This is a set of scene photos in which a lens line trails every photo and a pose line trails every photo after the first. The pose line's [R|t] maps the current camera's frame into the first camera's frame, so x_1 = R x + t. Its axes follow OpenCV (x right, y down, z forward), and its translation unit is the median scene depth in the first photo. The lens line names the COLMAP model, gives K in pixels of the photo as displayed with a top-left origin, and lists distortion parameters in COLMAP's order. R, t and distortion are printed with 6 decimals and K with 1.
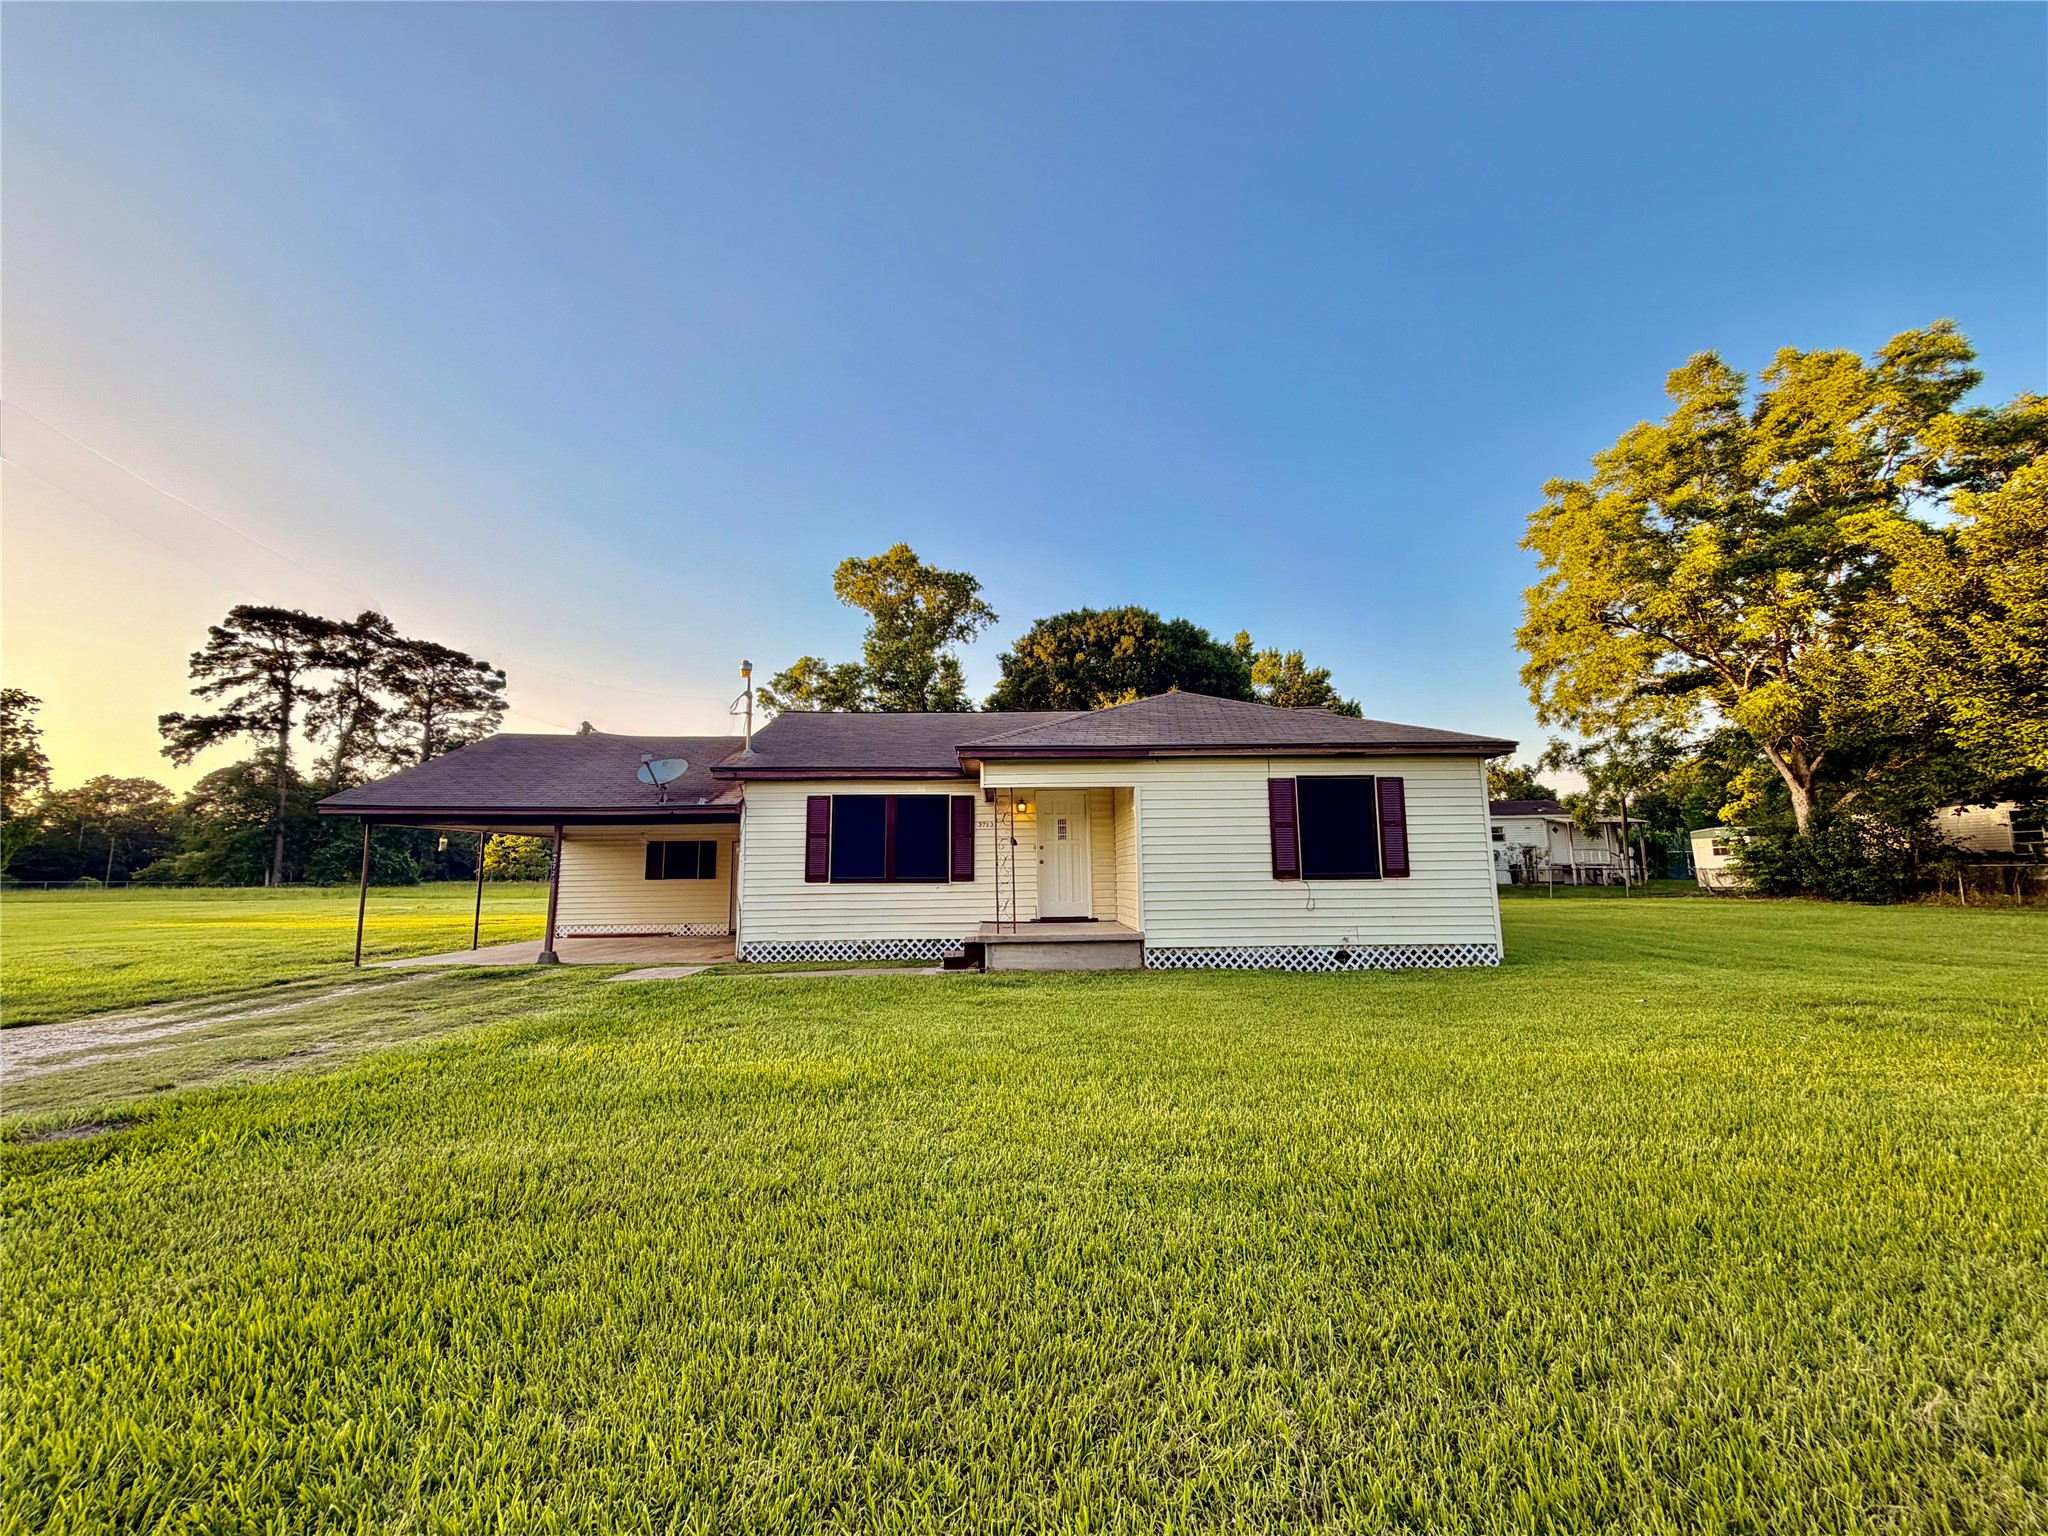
lens RADIAL K [[811.5, 0, 1019.1], [0, 811.5, 768.1], [0, 0, 1]] dist [0.000053, -0.000100]
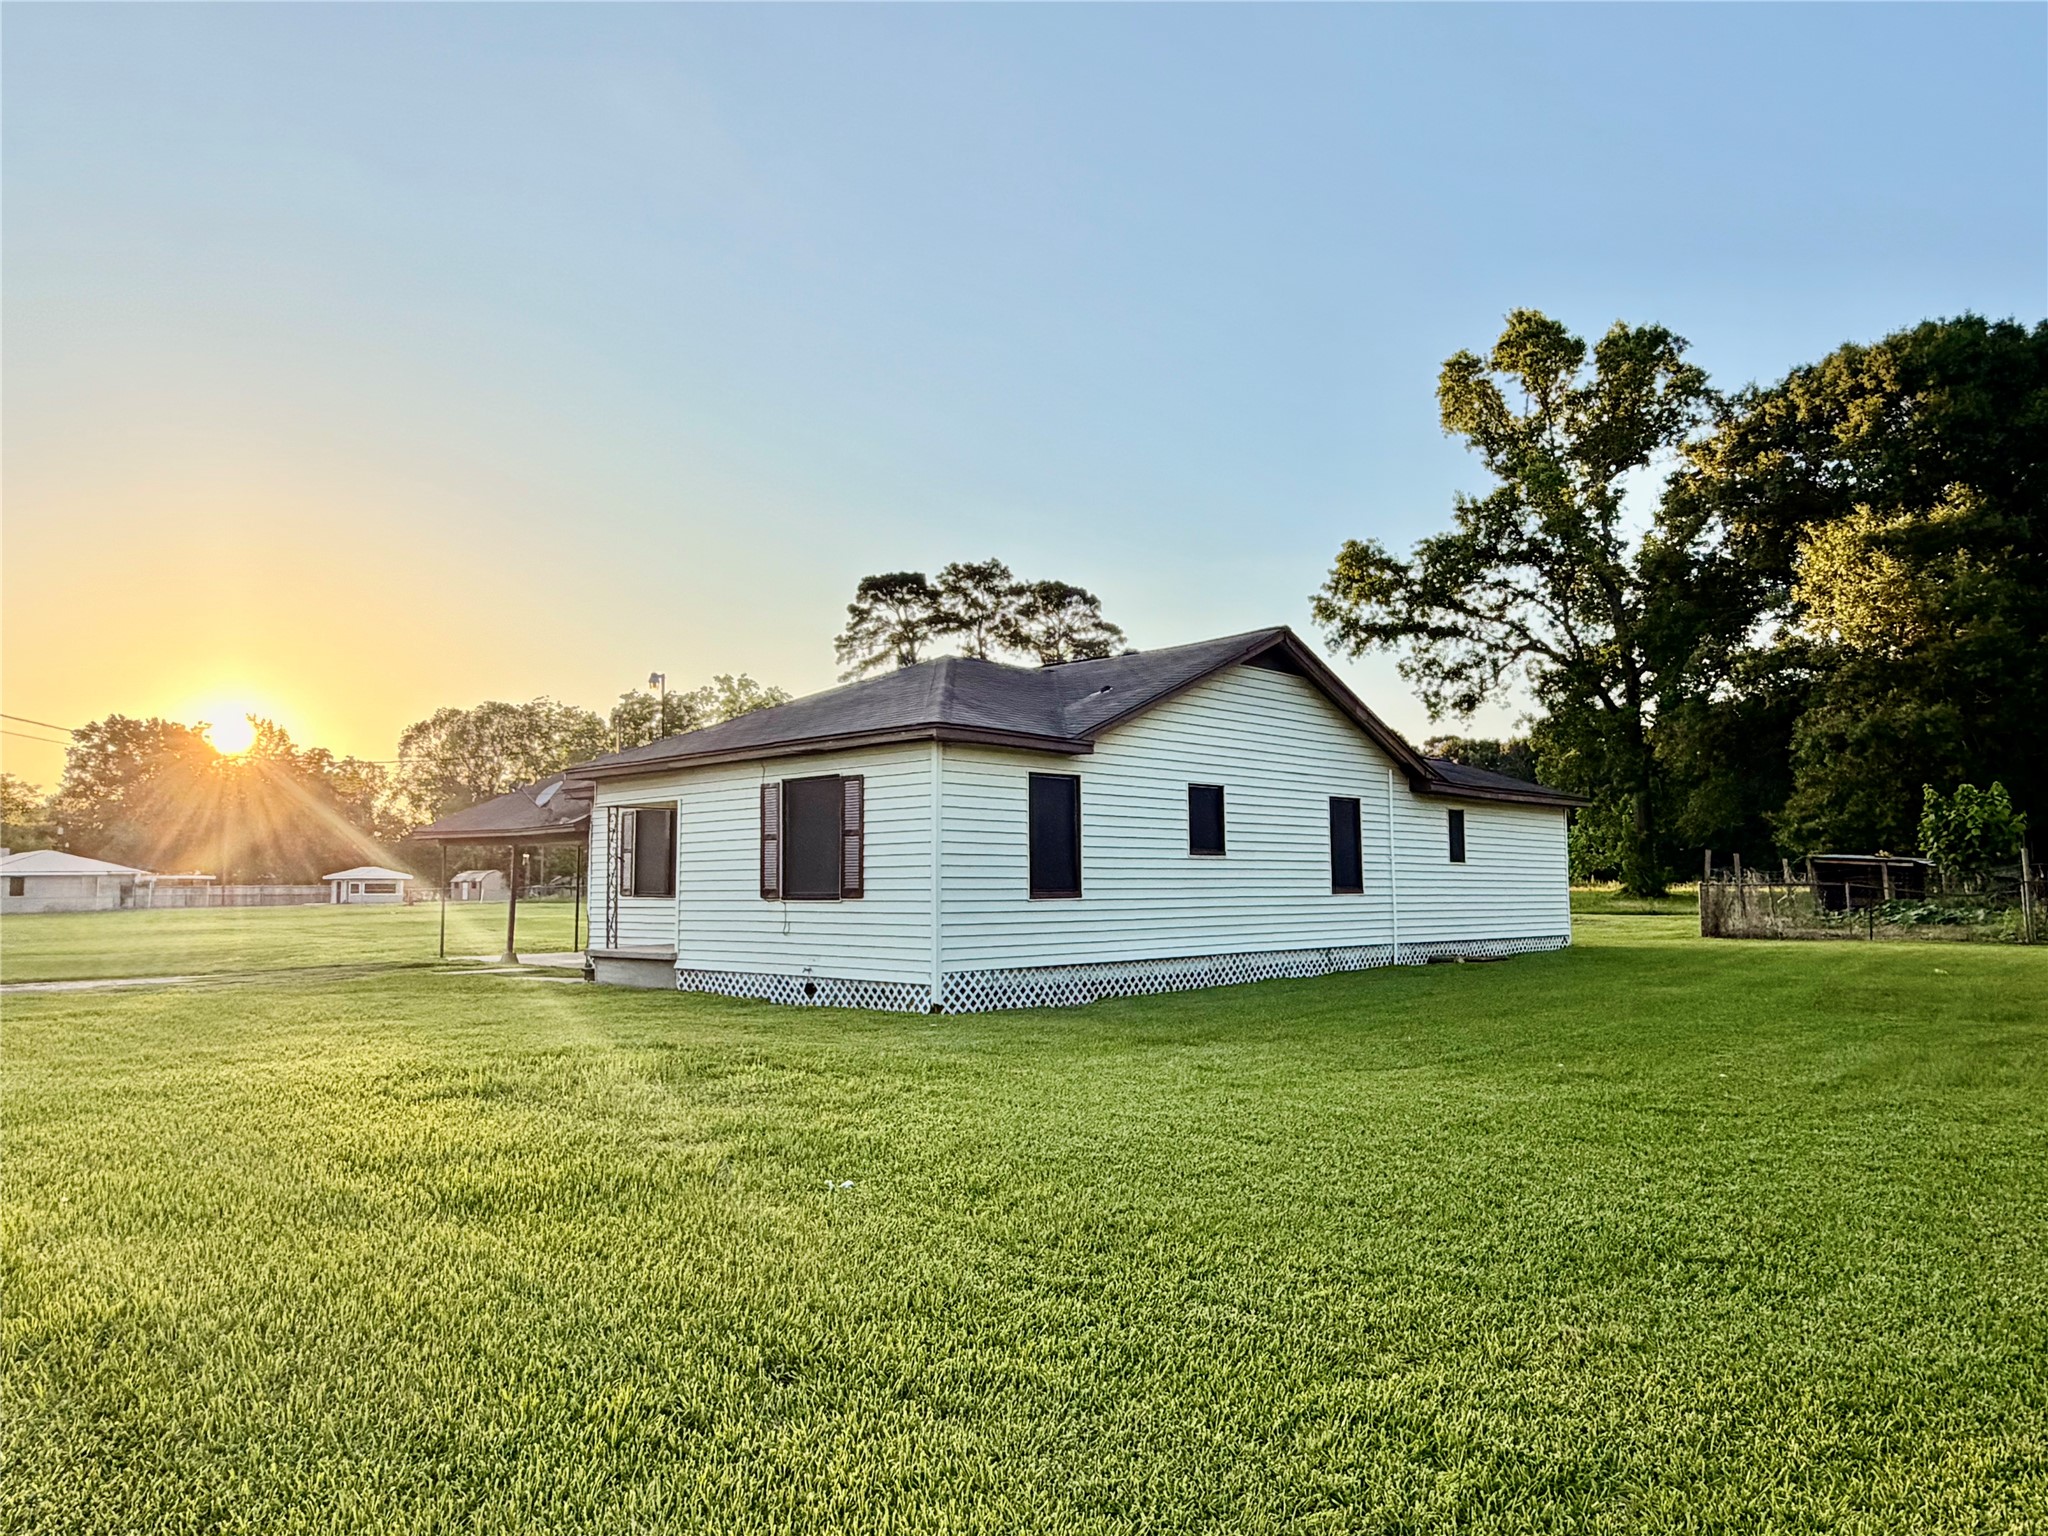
lens RADIAL K [[1389.0, 0, 1024.0], [0, 1389.0, 768.0], [0, 0, 1]] dist [-0.000927, -0.000285]
pose [[0.705691, -0.053737, -0.706479, 0.555228], [0.093133, 0.995503, 0.017308, -0.001782], [0.702372, -0.078011, 0.707523, 0.048124]]
